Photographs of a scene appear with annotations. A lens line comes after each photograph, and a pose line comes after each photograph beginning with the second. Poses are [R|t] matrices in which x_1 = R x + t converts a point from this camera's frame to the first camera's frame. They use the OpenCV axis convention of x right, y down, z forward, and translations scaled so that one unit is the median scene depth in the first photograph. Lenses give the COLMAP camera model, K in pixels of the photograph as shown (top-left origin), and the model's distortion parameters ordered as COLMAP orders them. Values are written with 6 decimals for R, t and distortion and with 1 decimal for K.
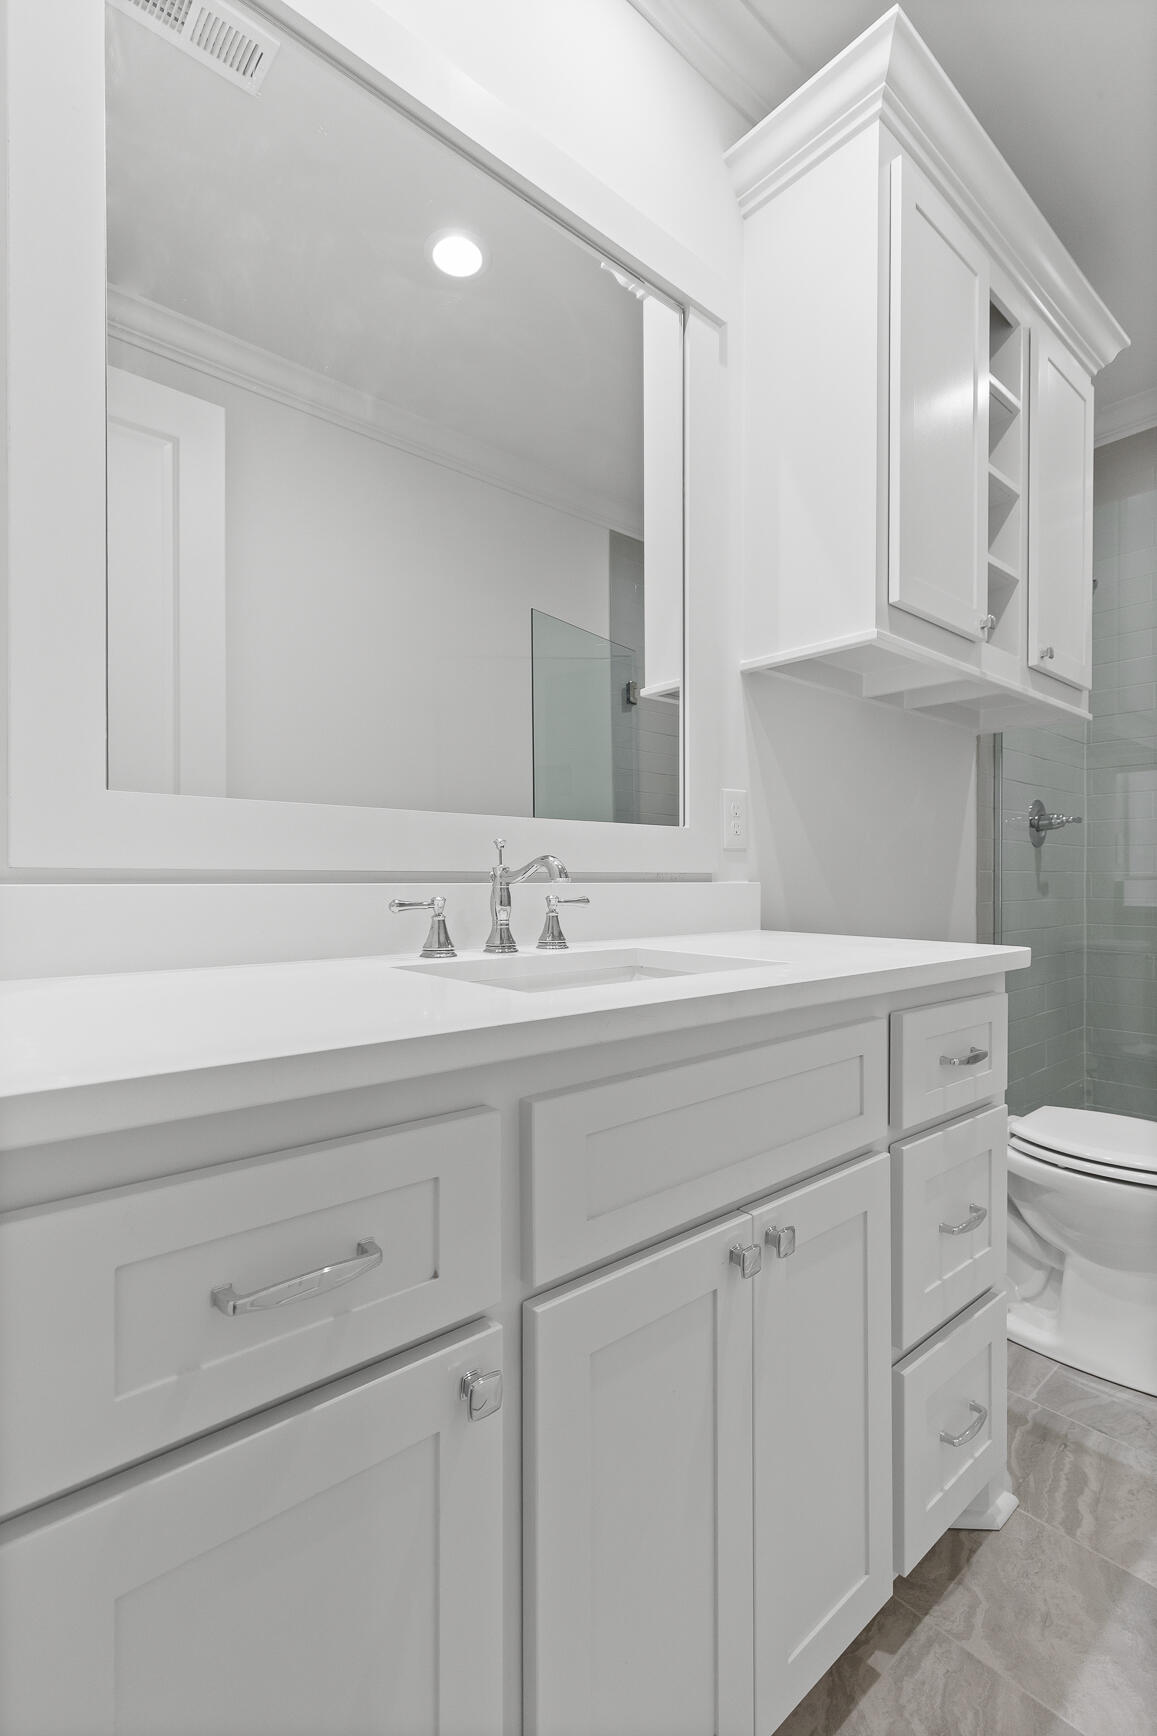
lens RADIAL K [[795.0, 0, 587.5], [0, 795.0, 874.2], [0, 0, 1]] dist [0.004936, -0.001419]
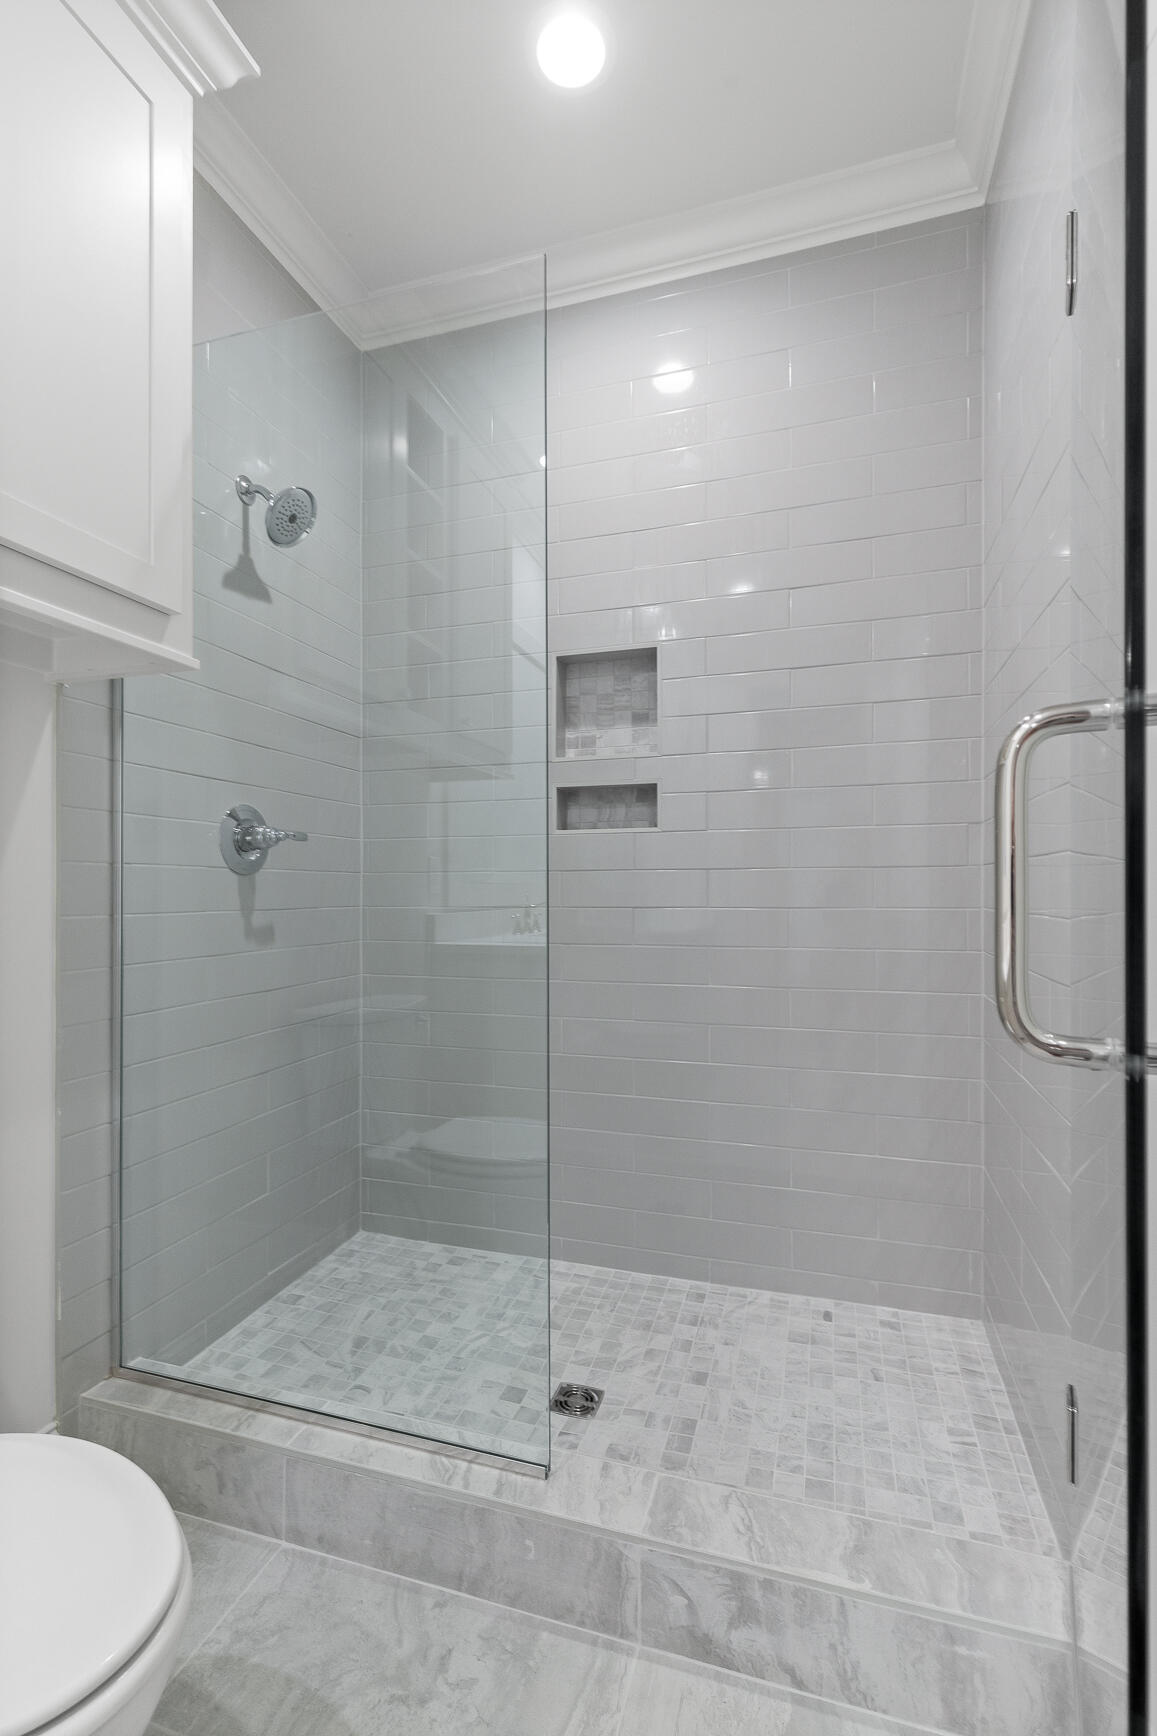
lens RADIAL K [[795.0, 0, 584.4], [0, 795.0, 881.7], [0, 0, 1]] dist [0.004936, -0.001419]
pose [[0.850842, 0.003453, 0.525410, 0.806085], [0.000345, 0.999975, -0.007132, -0.041366], [-0.525422, 0.006249, 0.850819, 0.479519]]
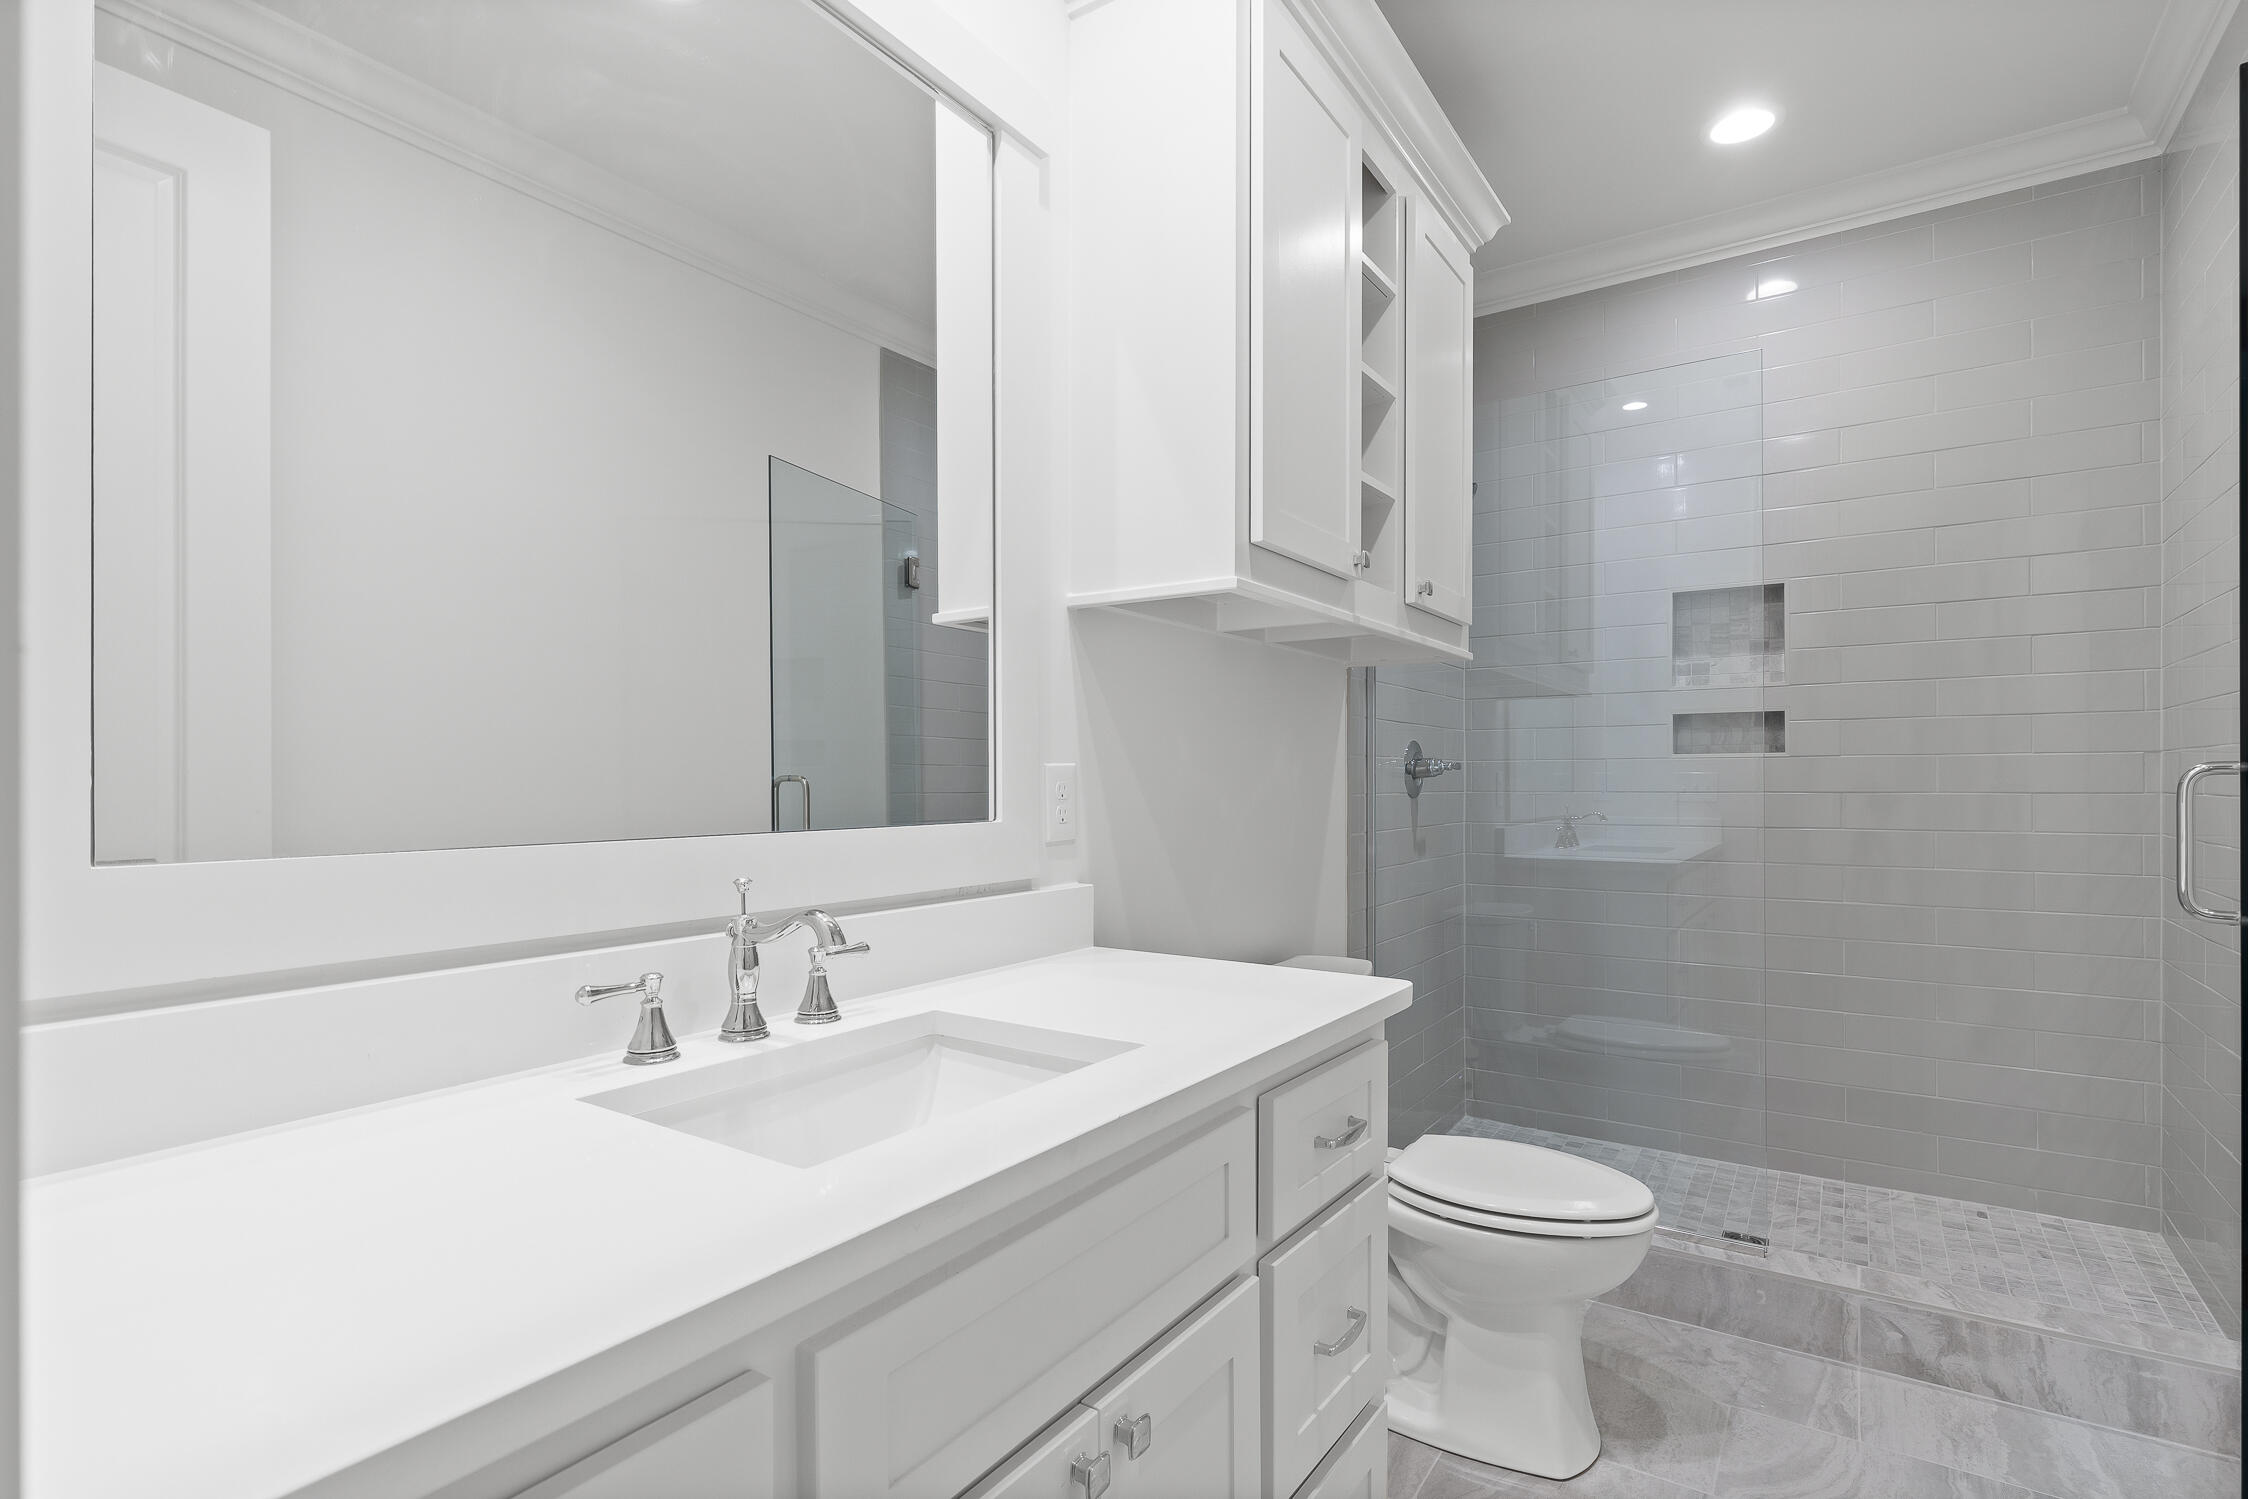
lens RADIAL K [[1081.6, 0, 1124.9], [0, 1081.6, 772.8], [0, 0, 1]] dist [-0.001545, 0.000506]
pose [[0.967000, -0.000276, 0.254775, -0.019285], [0.001334, 0.999991, -0.003979, -0.099623], [-0.254771, 0.004187, 0.966992, -0.016496]]
